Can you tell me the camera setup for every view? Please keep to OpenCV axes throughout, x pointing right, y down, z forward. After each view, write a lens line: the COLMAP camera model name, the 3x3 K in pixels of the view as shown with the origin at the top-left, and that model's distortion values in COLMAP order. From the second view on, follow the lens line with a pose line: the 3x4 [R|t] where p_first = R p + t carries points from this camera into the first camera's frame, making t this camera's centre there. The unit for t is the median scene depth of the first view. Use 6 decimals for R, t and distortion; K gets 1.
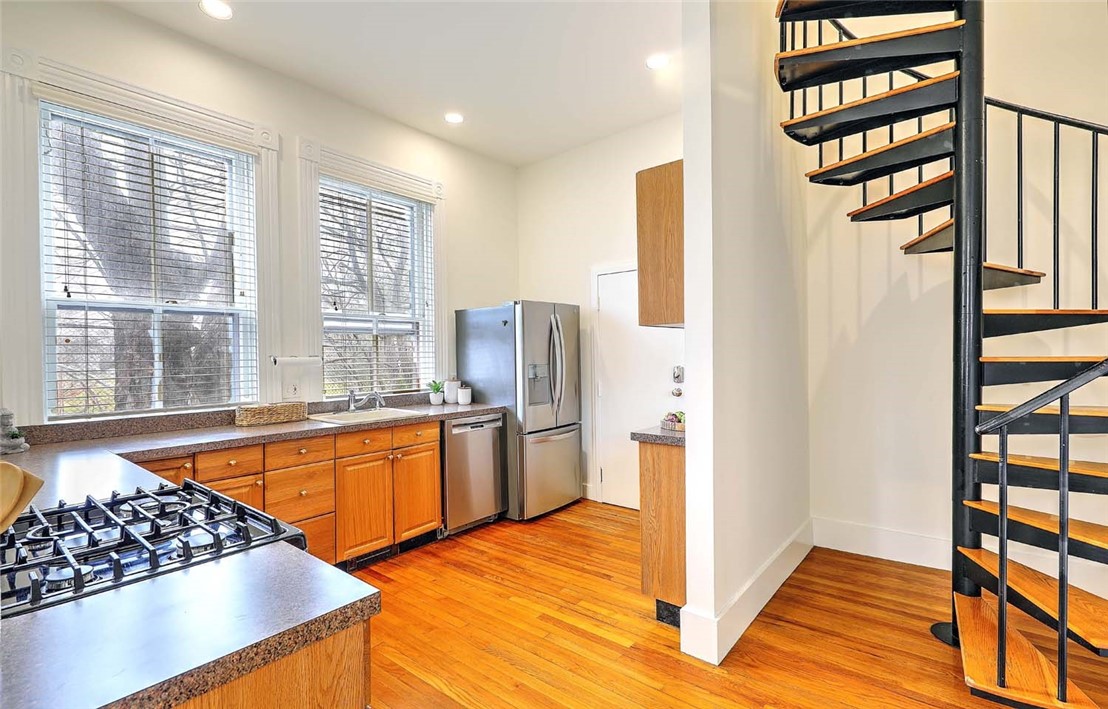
lens RADIAL K [[500.8, 0, 555.2], [0, 500.8, 356.1], [0, 0, 1]] dist [0.000643, -0.000703]
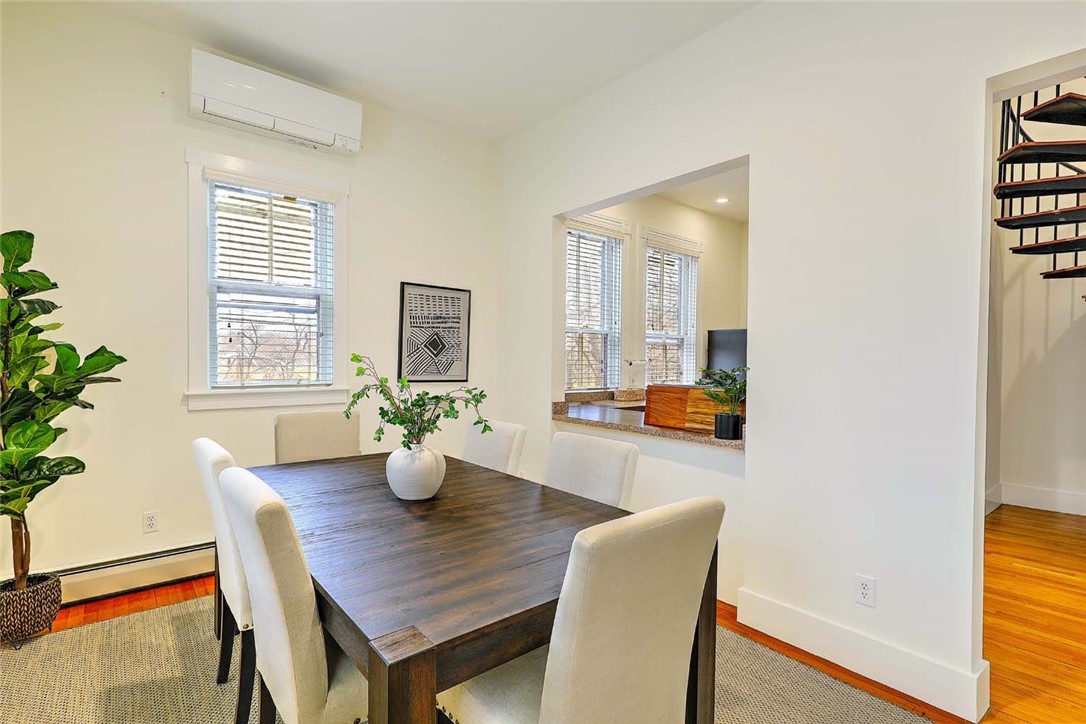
lens RADIAL K [[512.5, 0, 543.0], [0, 512.5, 362.0], [0, 0, 1]] dist [0.017862, -0.009880]
pose [[0.980350, 0.027060, -0.195399, -0.465684], [-0.026743, 0.999633, 0.004260, 0.007230], [0.195443, 0.001049, 0.980714, -0.663086]]
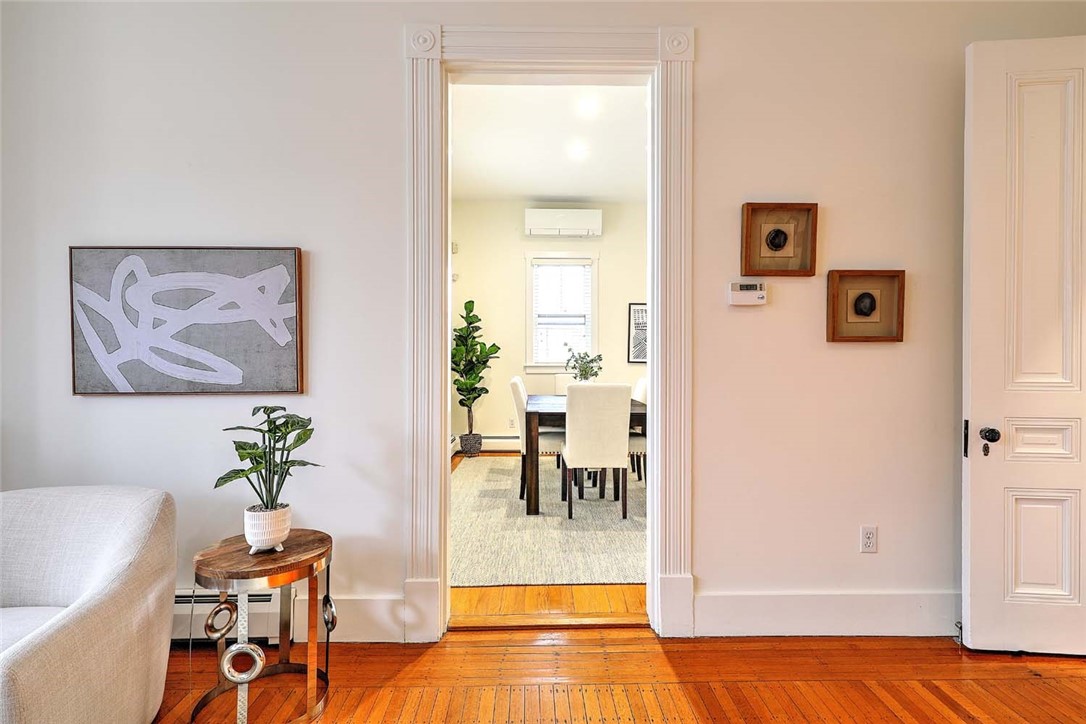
lens RADIAL K [[539.4, 0, 543.1], [0, 539.4, 361.3], [0, 0, 1]] dist [0.007150, -0.000495]
pose [[0.646750, 0.017052, -0.762511, 0.307482], [-0.015976, 0.999834, 0.008809, 0.046913], [0.762535, 0.006484, 0.646915, -1.142051]]
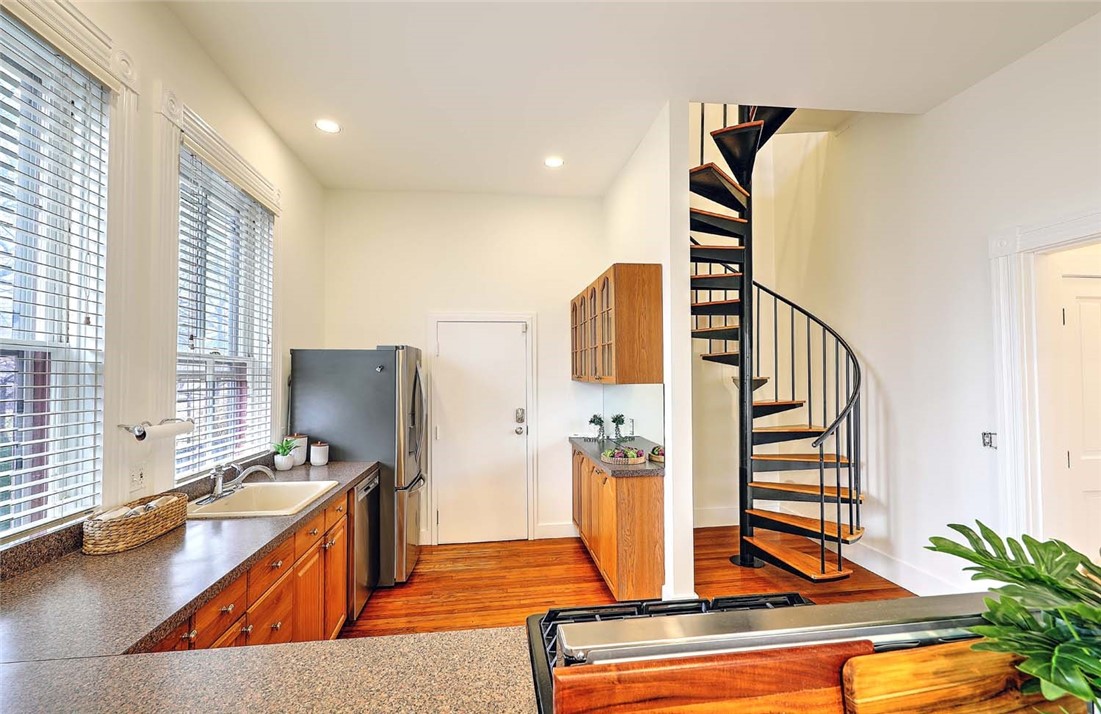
lens RADIAL K [[468.4, 0, 548.7], [0, 468.4, 358.6], [0, 0, 1]] dist [0.002142, -0.000020]
pose [[0.691555, 0.035159, 0.721468, -0.573445], [0.000523, 0.998790, -0.049175, -0.047847], [-0.722324, 0.034385, 0.690700, 0.216923]]
